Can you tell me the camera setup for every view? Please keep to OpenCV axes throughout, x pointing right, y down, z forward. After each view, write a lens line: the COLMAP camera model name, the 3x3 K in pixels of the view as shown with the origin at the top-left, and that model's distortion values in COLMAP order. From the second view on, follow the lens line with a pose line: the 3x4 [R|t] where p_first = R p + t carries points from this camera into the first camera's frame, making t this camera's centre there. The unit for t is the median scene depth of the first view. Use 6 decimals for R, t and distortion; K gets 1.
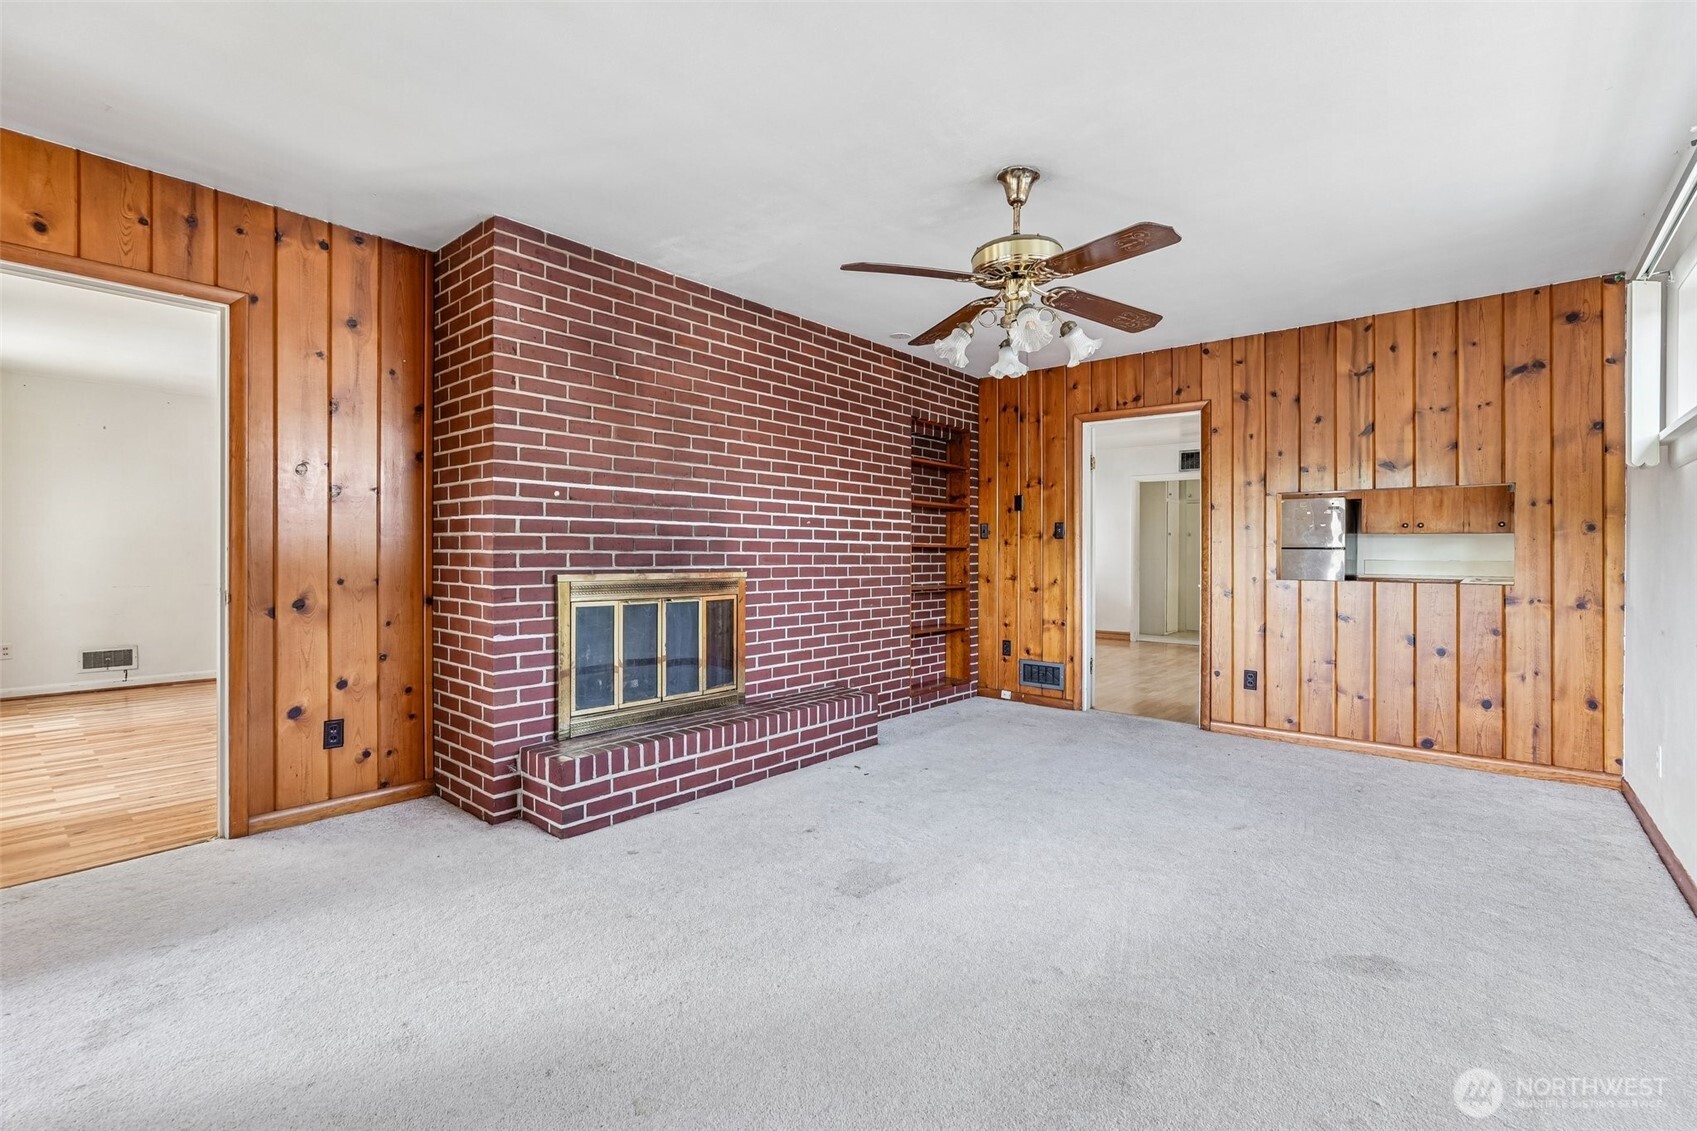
lens RADIAL K [[749.8, 0, 854.5], [0, 749.8, 560.3], [0, 0, 1]] dist [-0.011995, 0.008105]
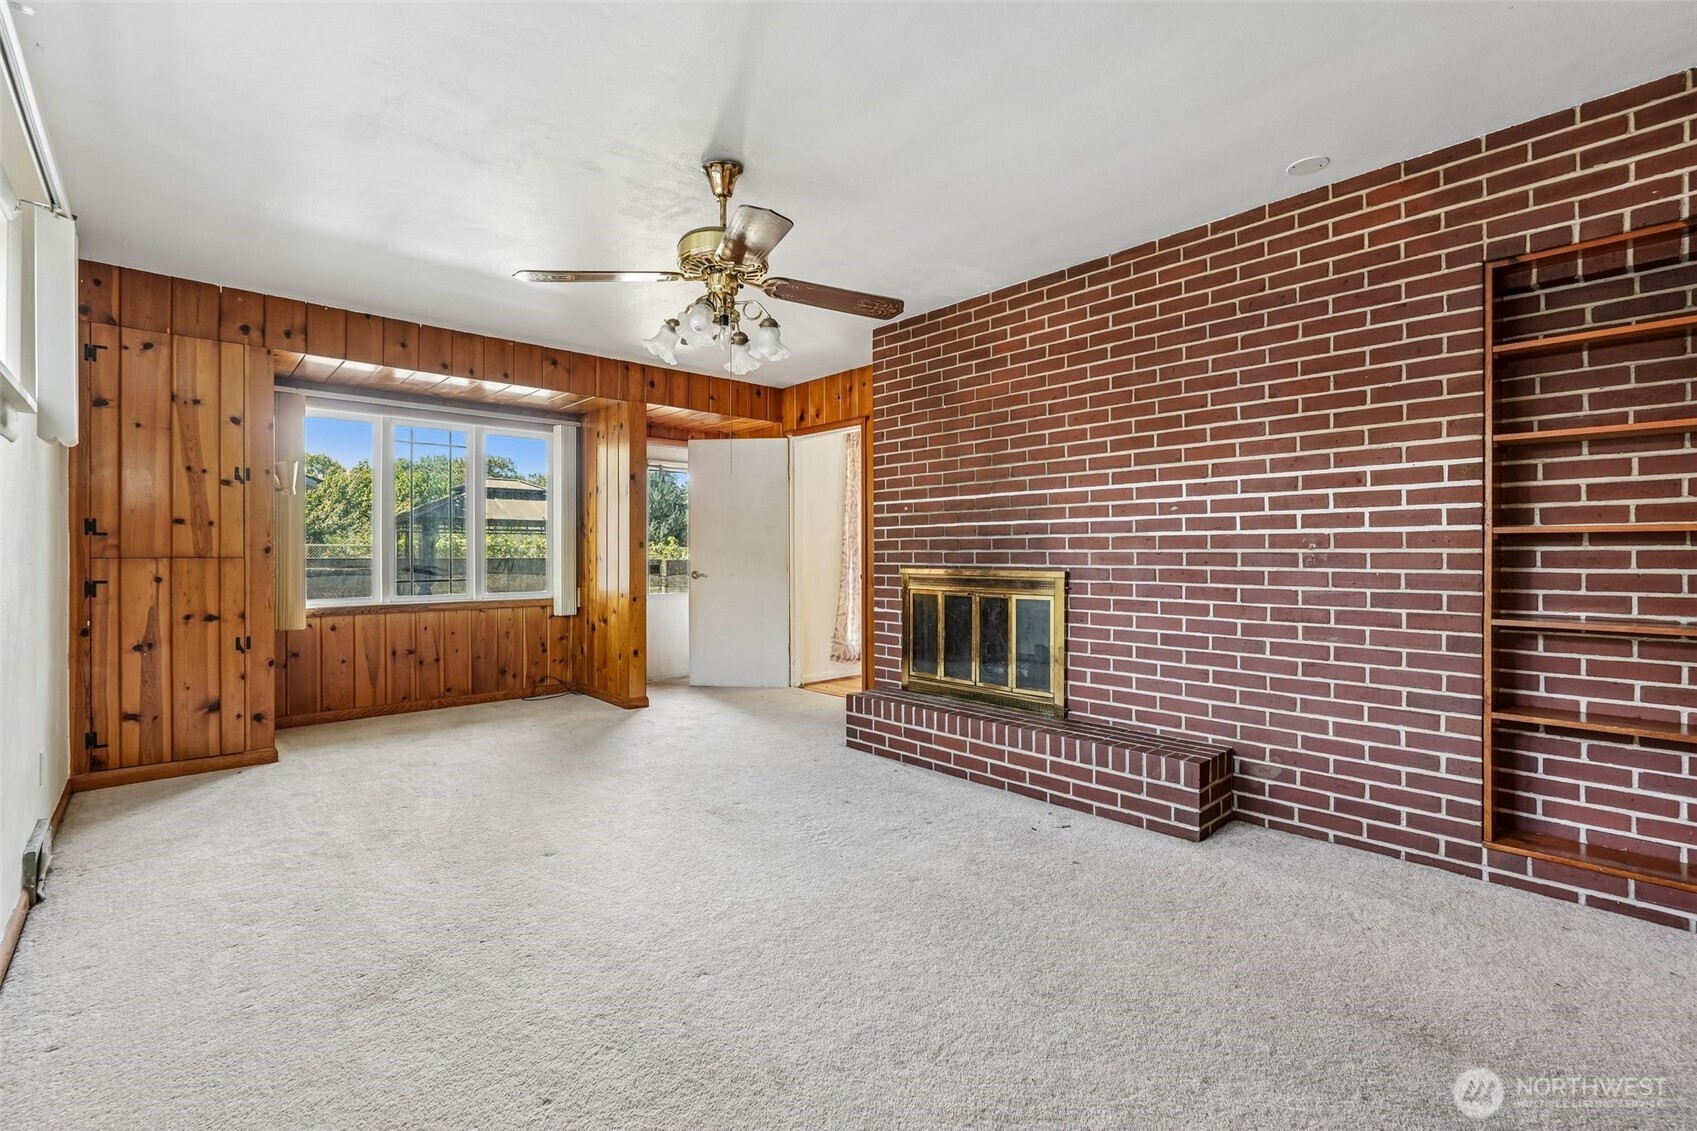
lens RADIAL K [[749.8, 0, 854.5], [0, 749.8, 560.3], [0, 0, 1]] dist [-0.011995, 0.008105]
pose [[-0.109650, 0.005563, -0.993955, 0.804459], [-0.005791, 0.999964, 0.006236, -0.002581], [0.993953, 0.006440, -0.109614, 0.878142]]
